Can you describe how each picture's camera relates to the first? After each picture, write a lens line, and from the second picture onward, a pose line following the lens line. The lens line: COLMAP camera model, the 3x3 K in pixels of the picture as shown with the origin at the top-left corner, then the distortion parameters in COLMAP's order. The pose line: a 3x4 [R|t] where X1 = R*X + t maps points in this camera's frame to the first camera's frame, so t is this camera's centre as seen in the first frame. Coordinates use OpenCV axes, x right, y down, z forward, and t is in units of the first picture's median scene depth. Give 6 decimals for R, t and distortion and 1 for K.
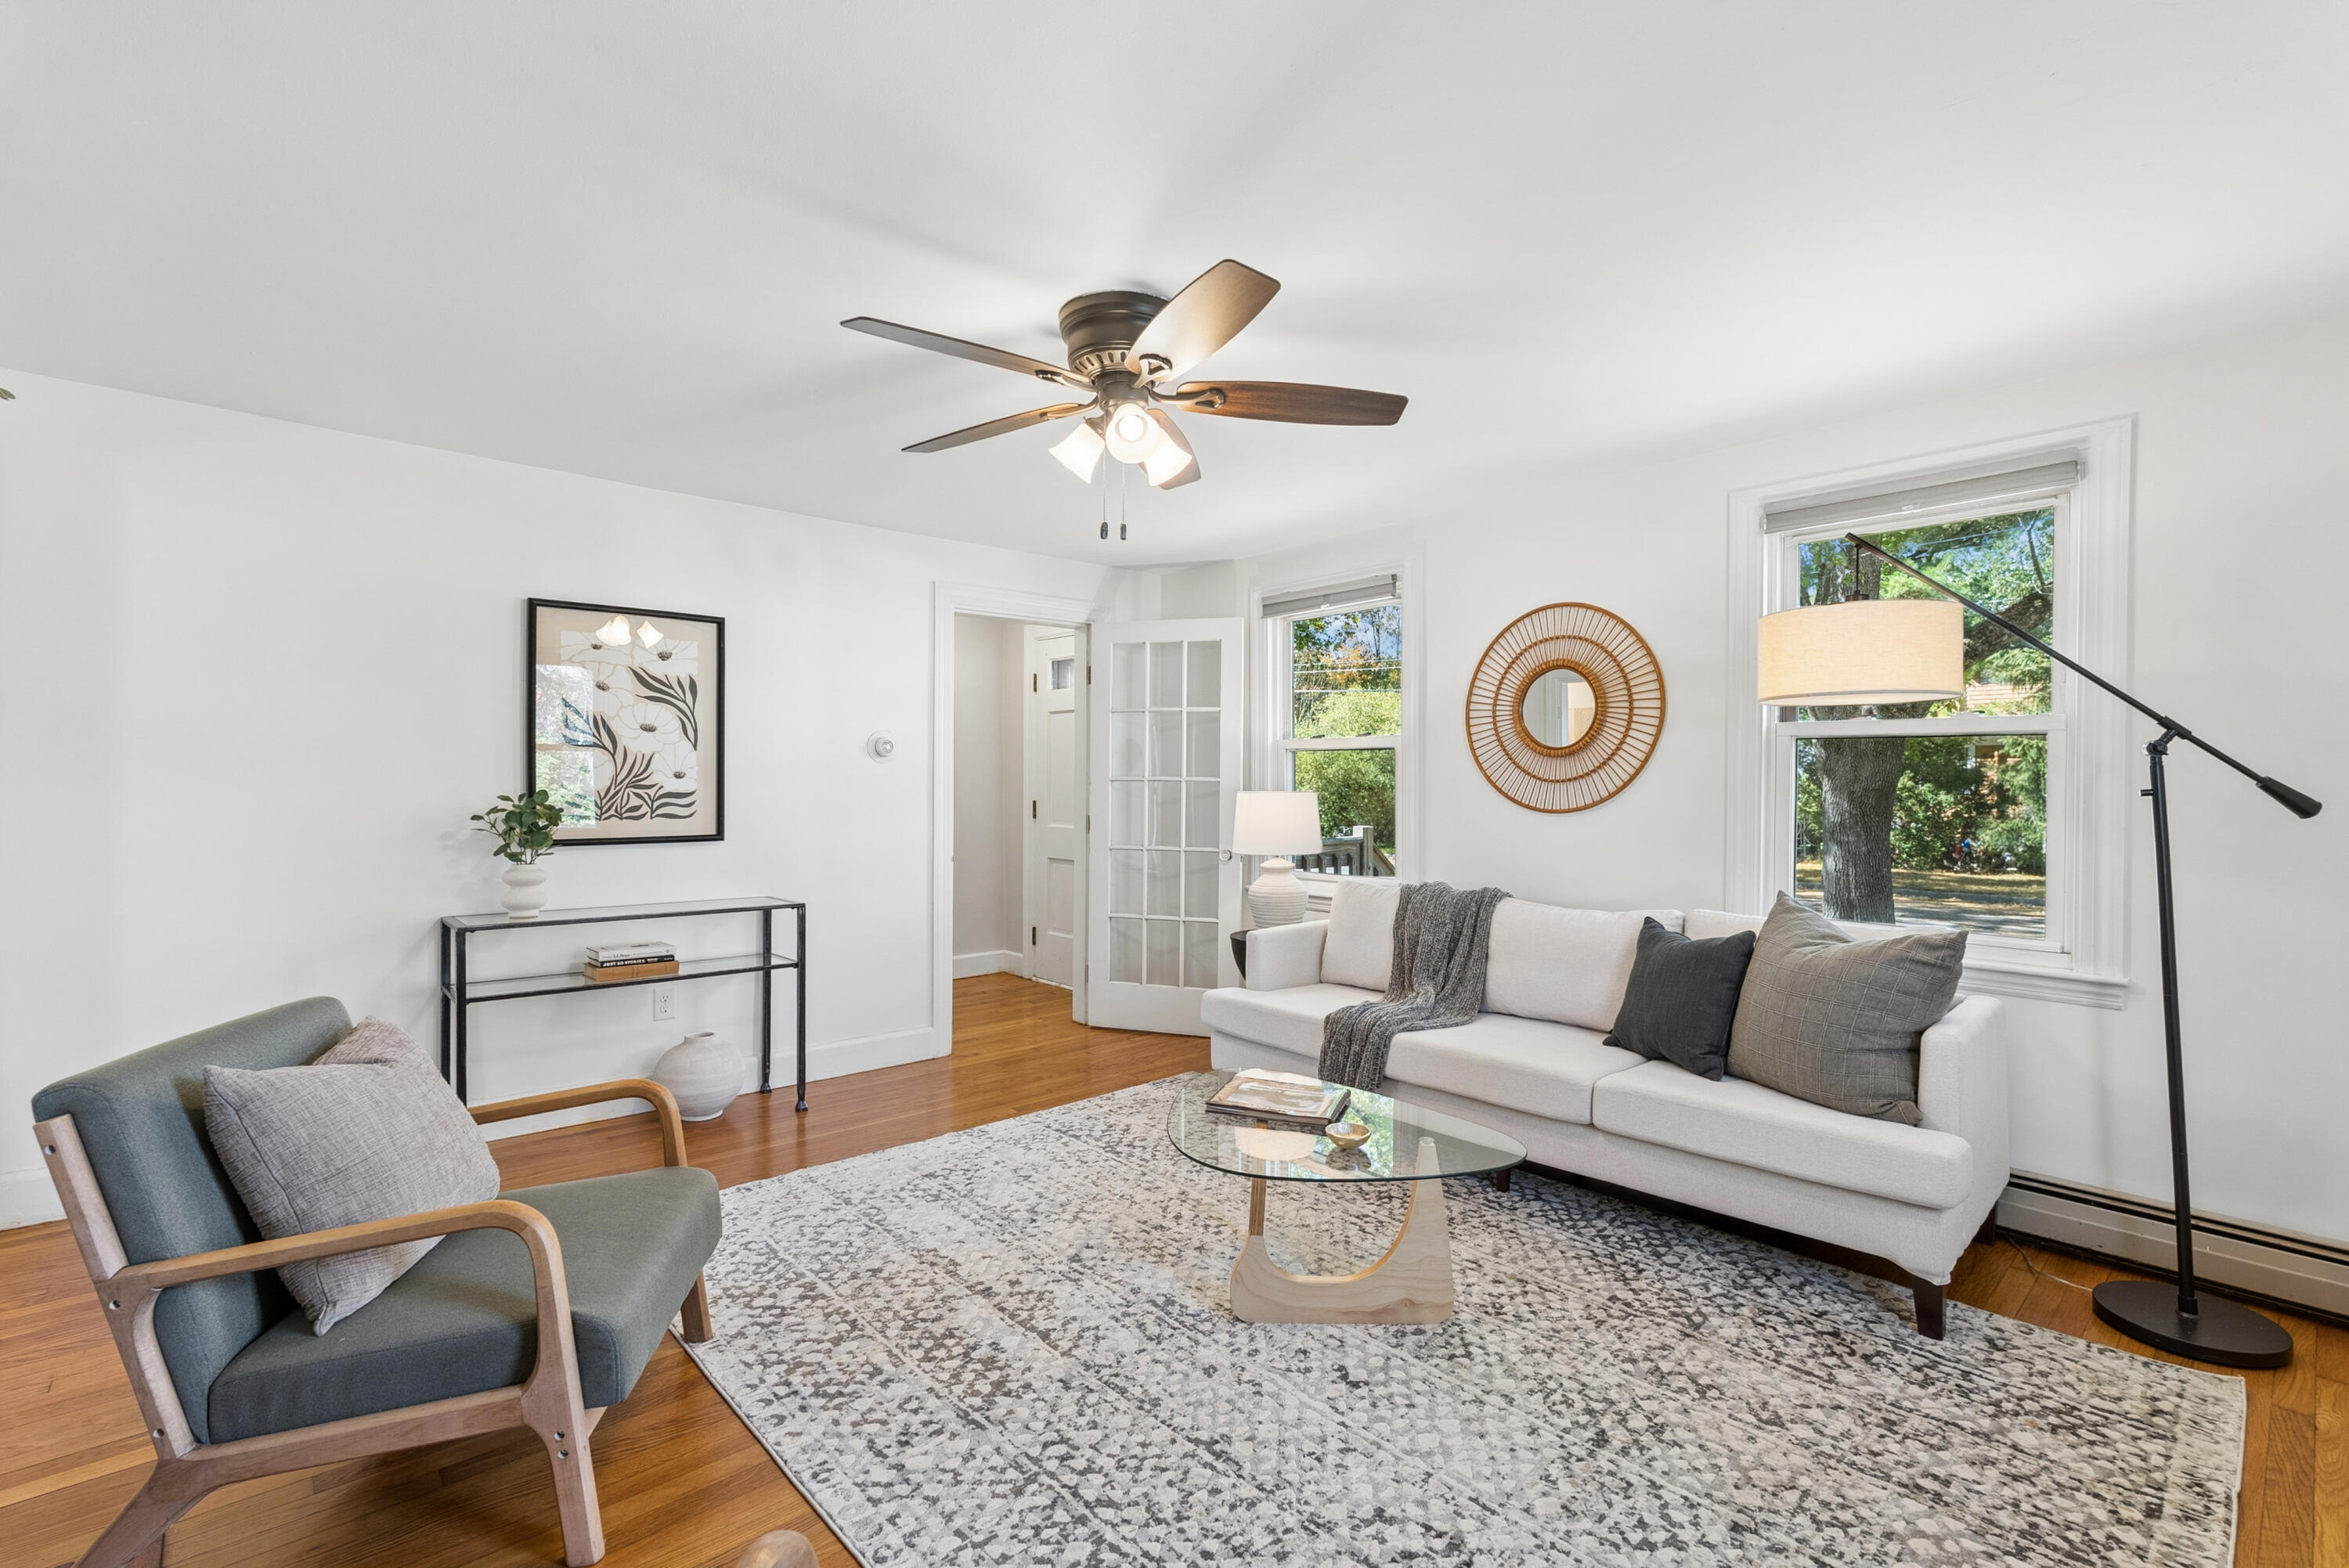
lens RADIAL K [[1035.9, 0, 1179.1], [0, 1035.9, 794.3], [0, 0, 1]] dist [-0.007482, 0.000105]
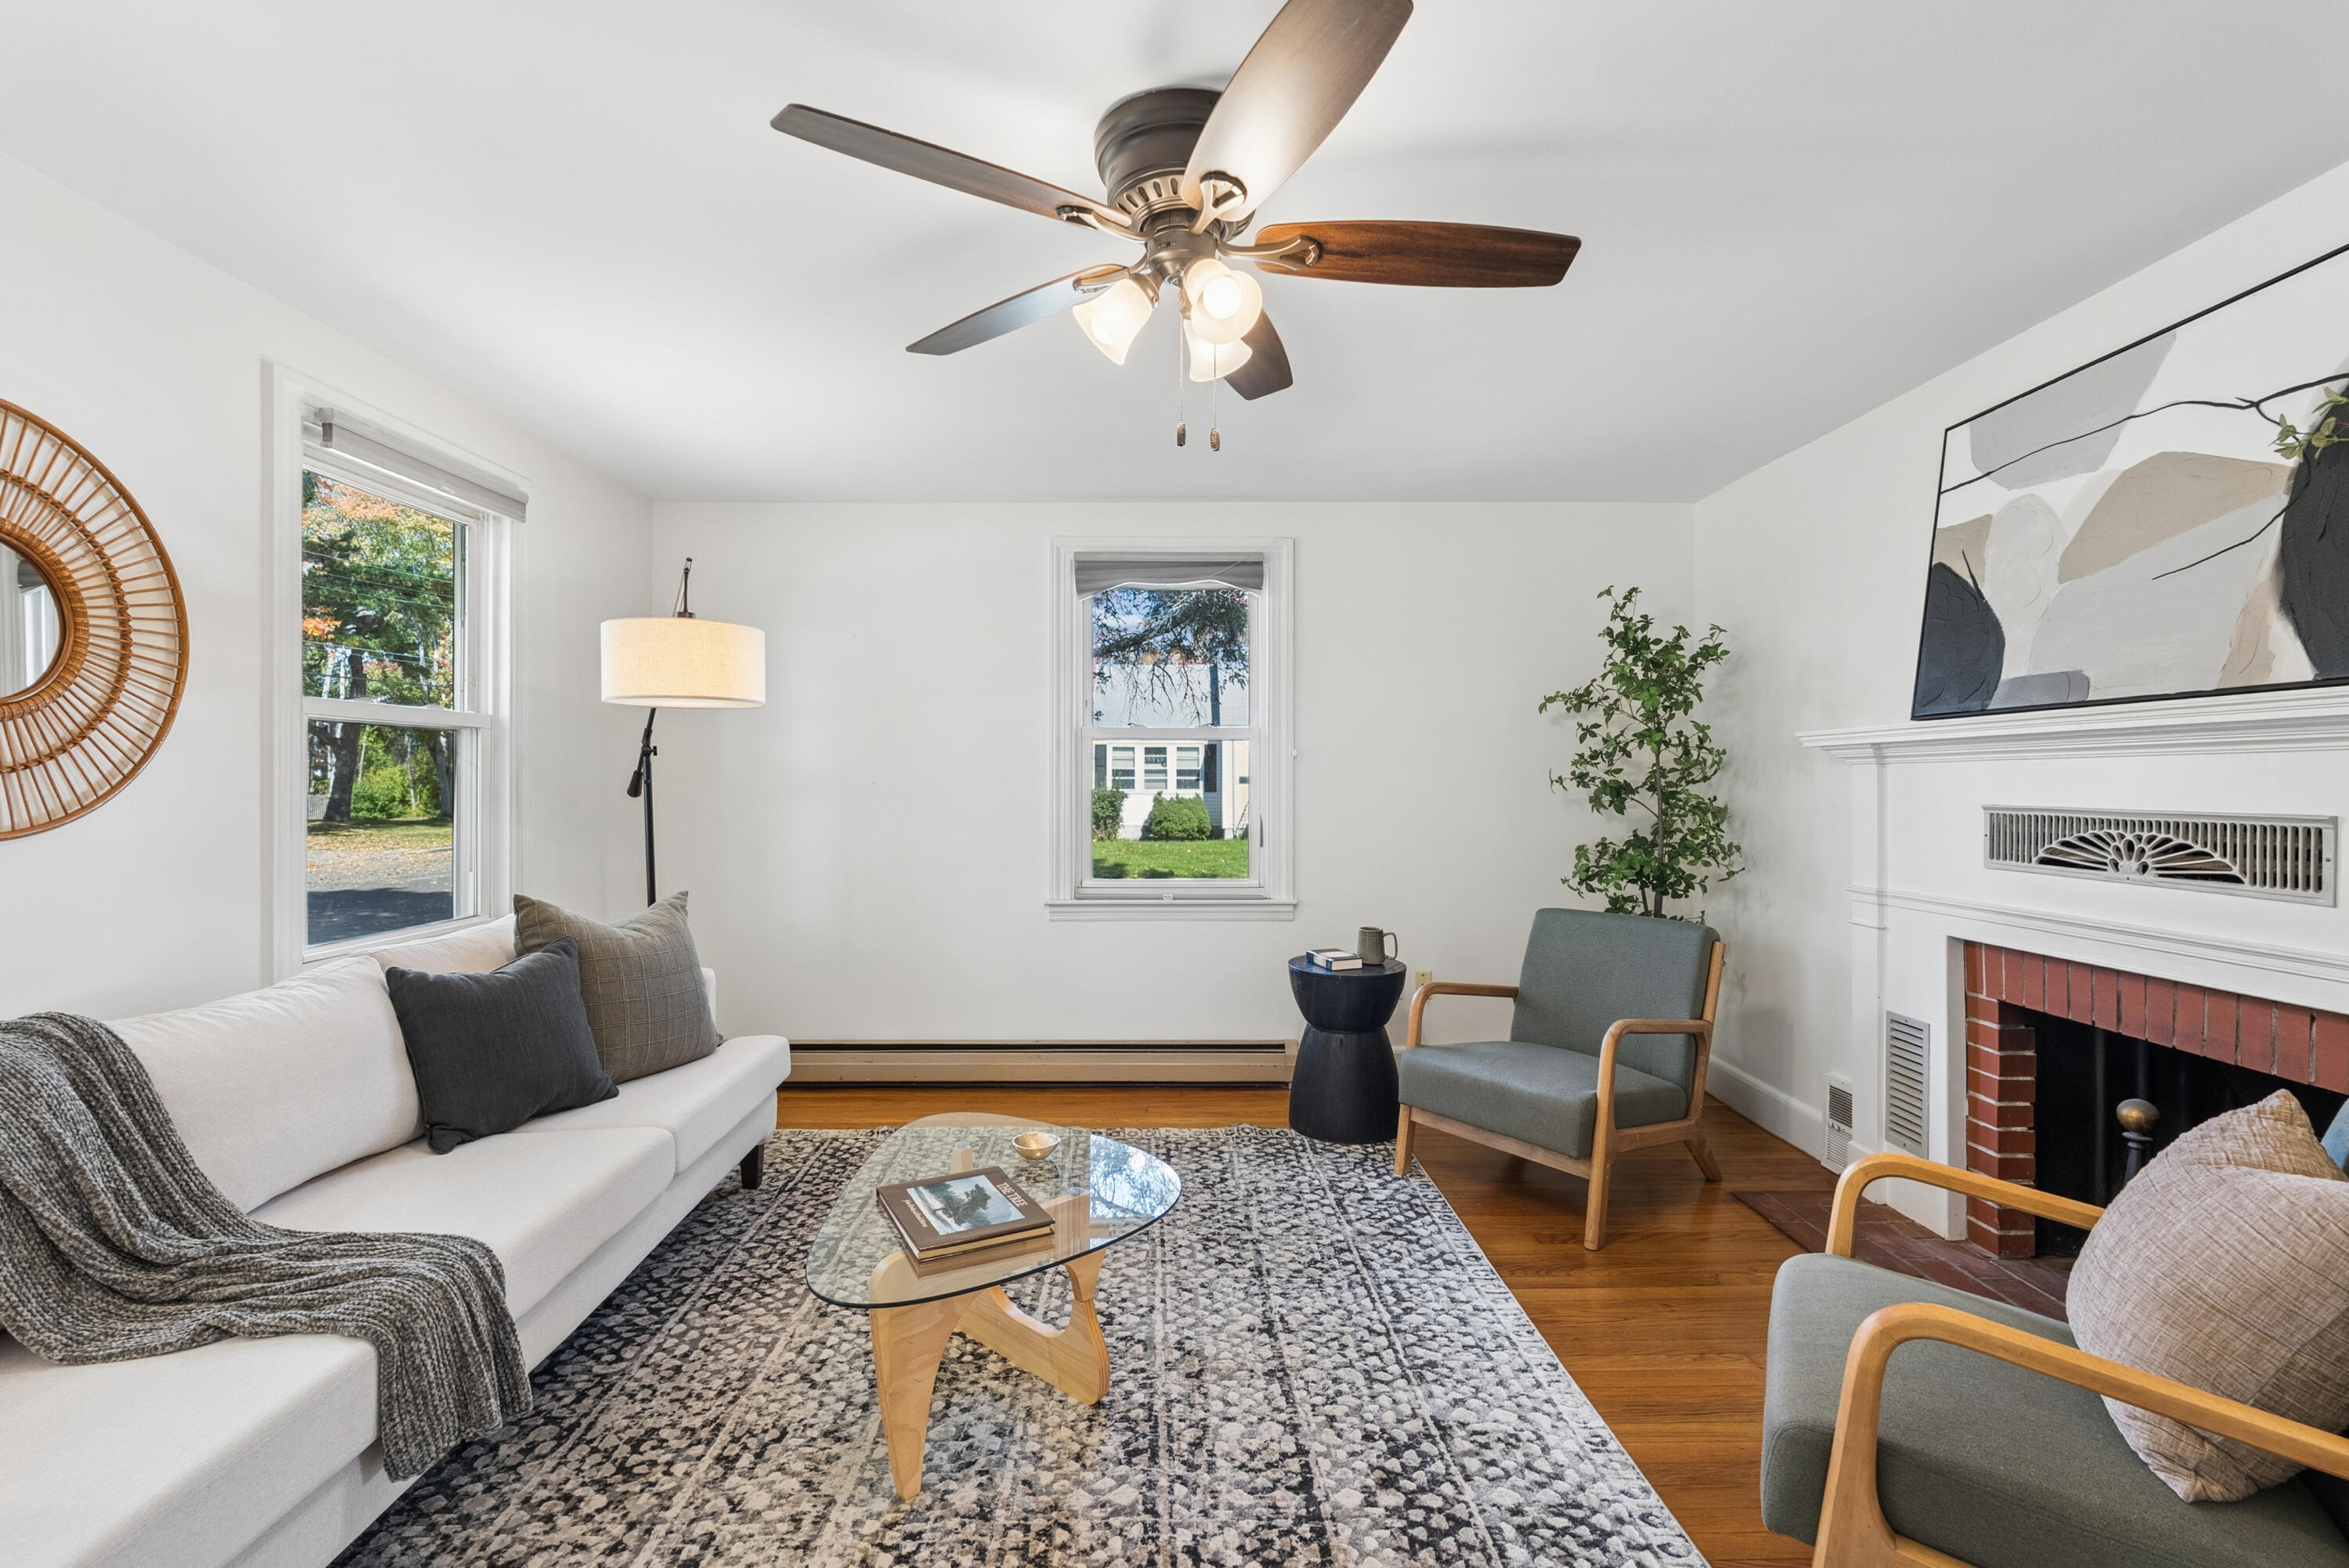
lens RADIAL K [[1033.7, 0, 1174.5], [0, 1033.7, 784.0], [0, 0, 1]] dist [-0.004494, 0.000734]
pose [[-0.749098, -0.008783, 0.662401, -0.511752], [0.005071, 0.999807, 0.018992, -0.020234], [-0.662440, 0.017586, -0.748909, 1.477403]]
